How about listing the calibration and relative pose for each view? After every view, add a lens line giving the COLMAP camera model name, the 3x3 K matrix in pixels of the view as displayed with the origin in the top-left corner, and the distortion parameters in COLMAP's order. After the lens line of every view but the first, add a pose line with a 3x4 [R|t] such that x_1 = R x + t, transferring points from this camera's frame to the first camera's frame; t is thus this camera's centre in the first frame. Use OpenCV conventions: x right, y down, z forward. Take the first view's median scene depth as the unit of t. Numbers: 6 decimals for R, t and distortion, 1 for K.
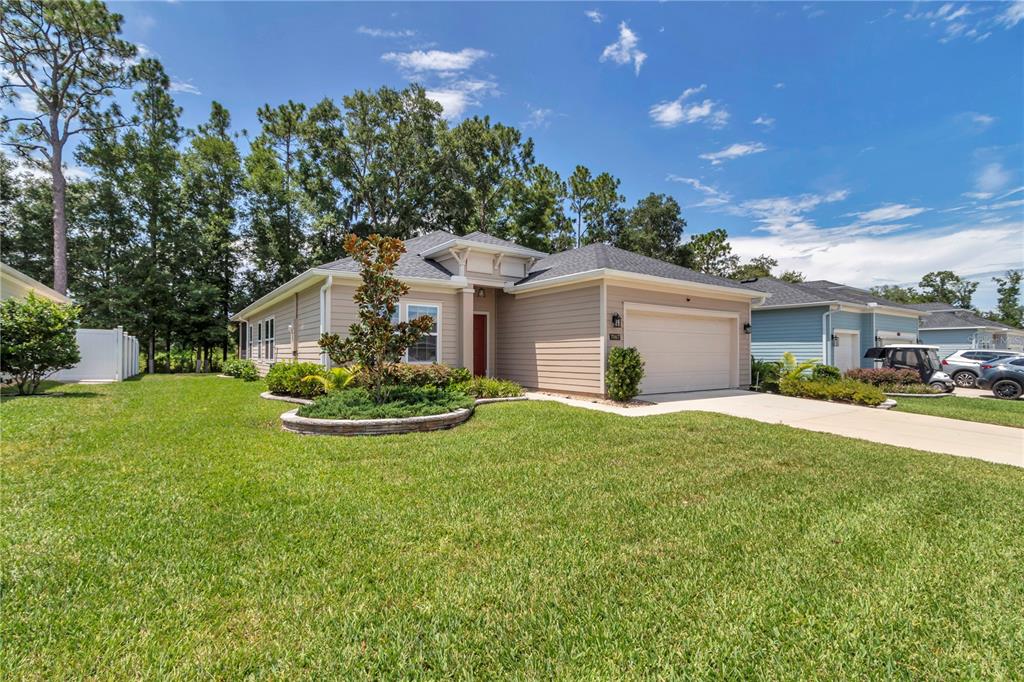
lens RADIAL K [[473.3, 0, 504.7], [0, 473.3, 348.4], [0, 0, 1]] dist [0.000843, 0.000314]
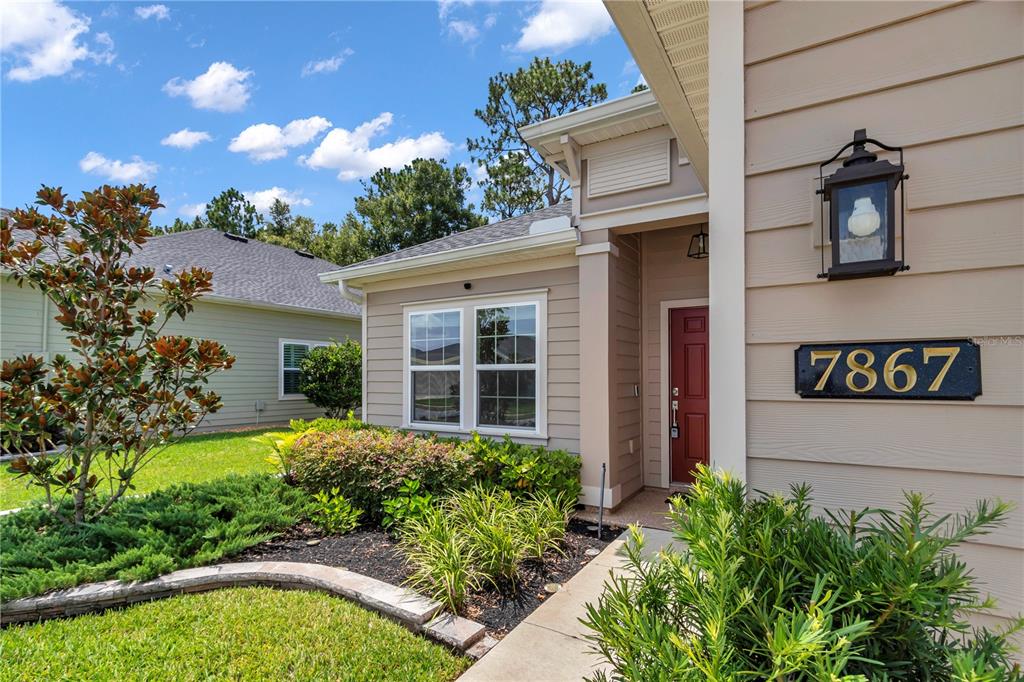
lens RADIAL K [[506.2, 0, 493.8], [0, 506.2, 373.6], [0, 0, 1]] dist [0.000096, 0.000002]
pose [[0.396682, -0.008076, -0.917920, 0.111761], [0.004309, 0.999967, -0.006936, -0.008810], [0.917946, -0.001204, 0.396704, 0.330360]]
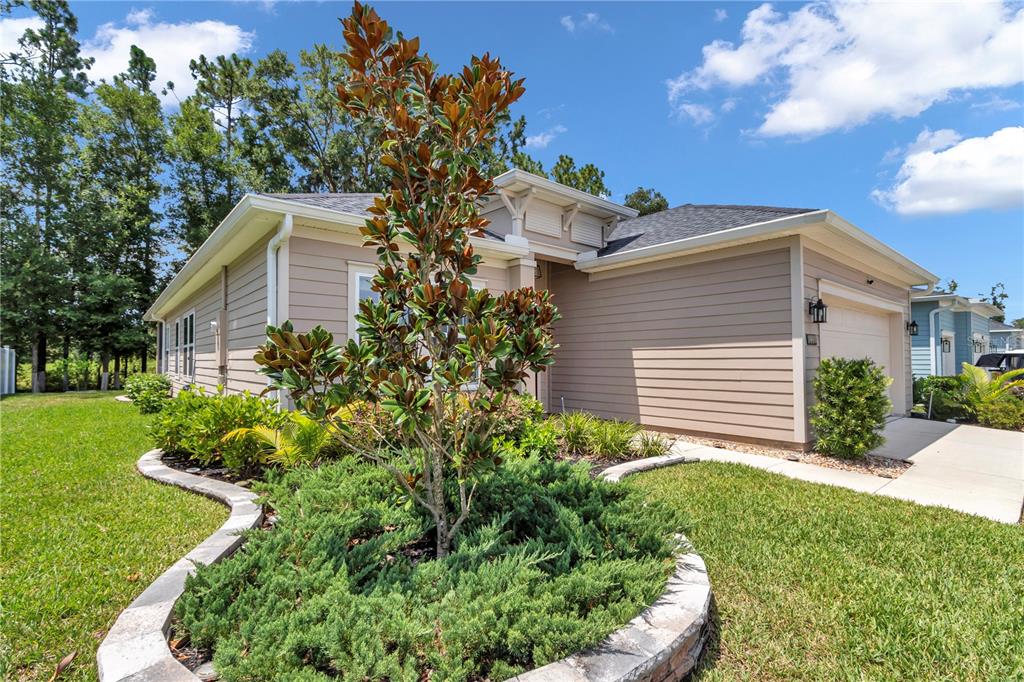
lens RADIAL K [[480.7, 0, 508.7], [0, 480.7, 343.2], [0, 0, 1]] dist [-0.009860, -0.001621]
pose [[0.995654, -0.002962, 0.093079, -0.067328], [0.005025, 0.999747, -0.021938, -0.003569], [-0.092990, 0.022311, 0.995417, 0.174312]]
